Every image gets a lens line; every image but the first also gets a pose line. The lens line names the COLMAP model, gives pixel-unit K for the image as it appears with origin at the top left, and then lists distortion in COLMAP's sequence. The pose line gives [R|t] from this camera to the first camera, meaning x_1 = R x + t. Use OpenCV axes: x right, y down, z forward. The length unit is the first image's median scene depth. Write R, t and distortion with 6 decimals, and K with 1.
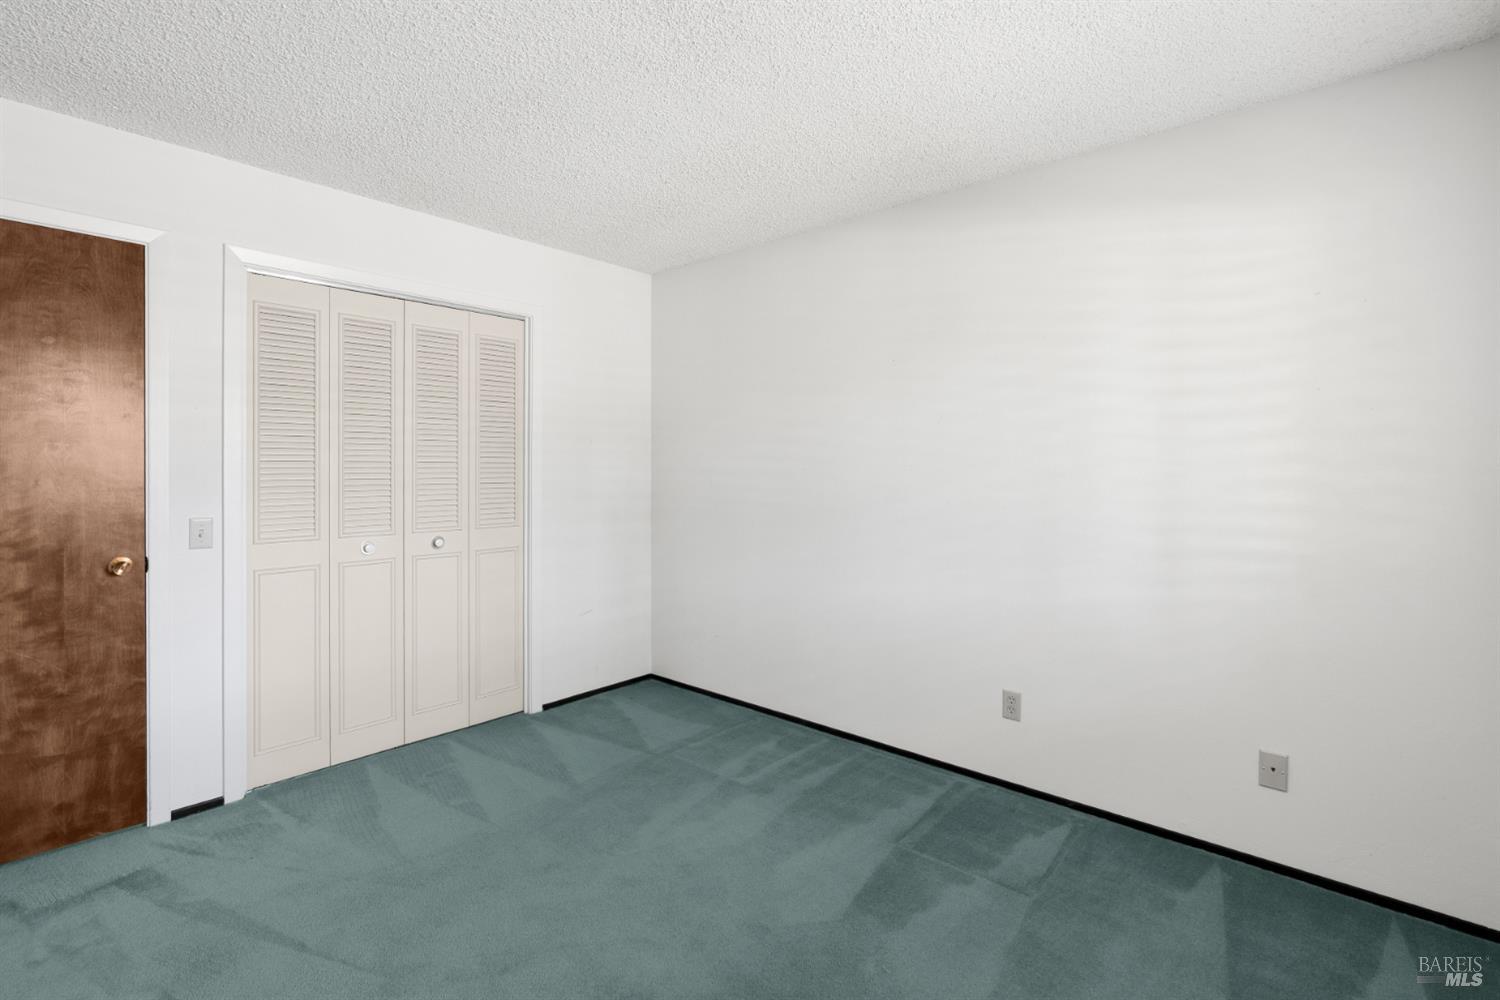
lens RADIAL K [[686.8, 0, 765.2], [0, 686.8, 474.3], [0, 0, 1]] dist [0.002271, 0.001172]
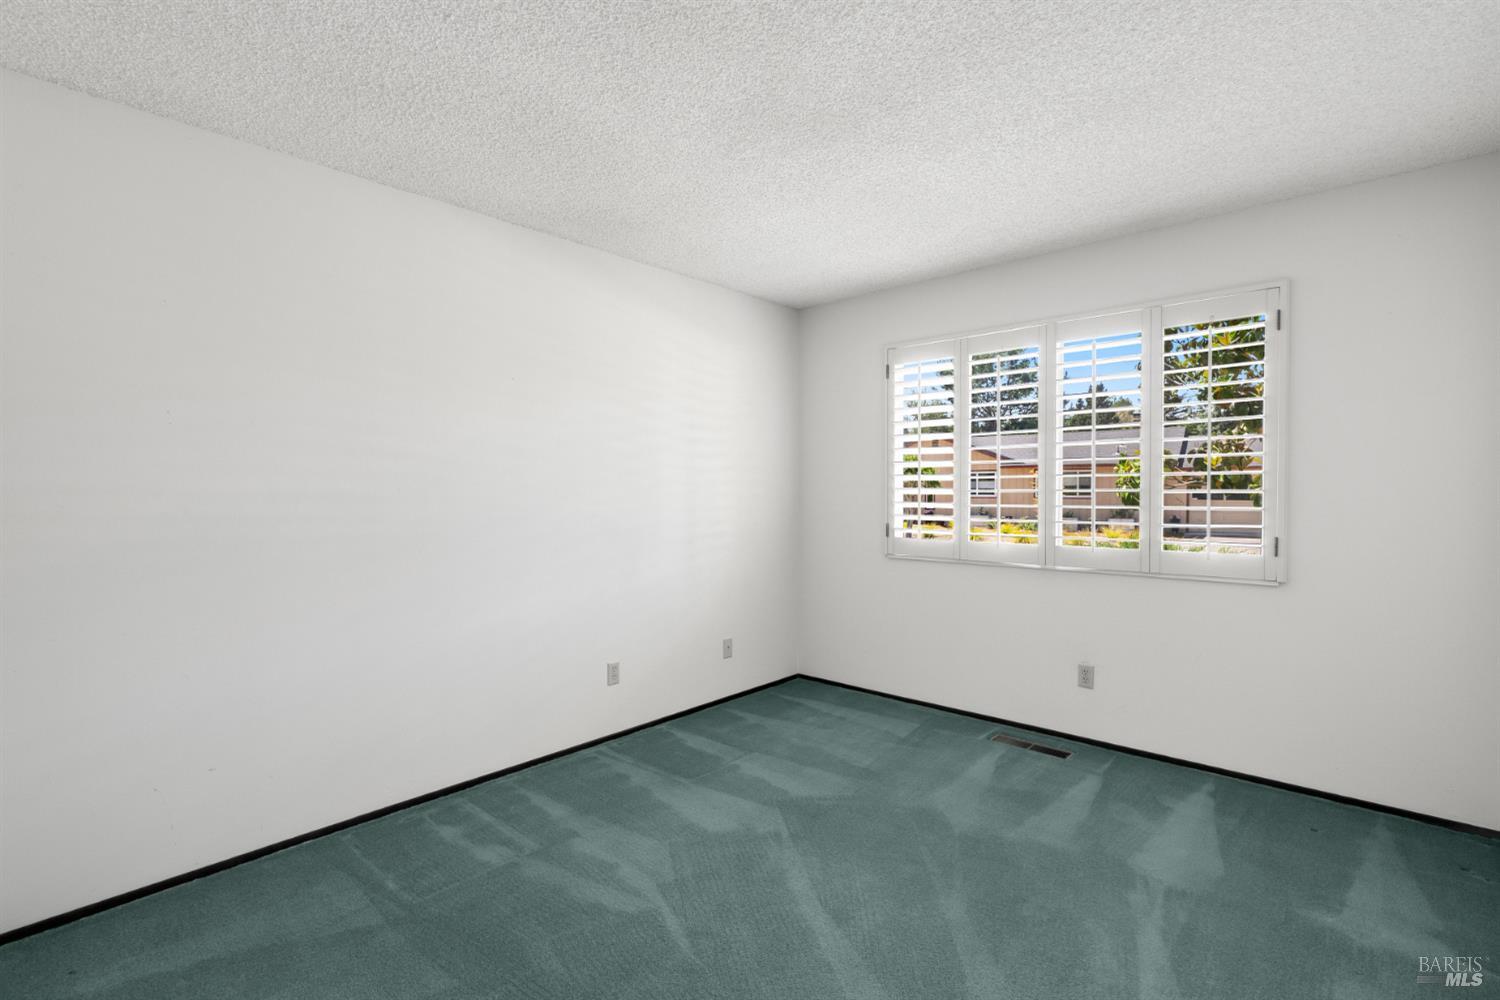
lens RADIAL K [[686.8, 0, 746.7], [0, 686.8, 494.8], [0, 0, 1]] dist [0.002271, 0.001172]
pose [[0.006449, -0.003439, 0.999973, -0.899208], [0.003040, 0.999990, 0.003419, 0.001836], [-0.999975, 0.003018, 0.006460, 0.732076]]
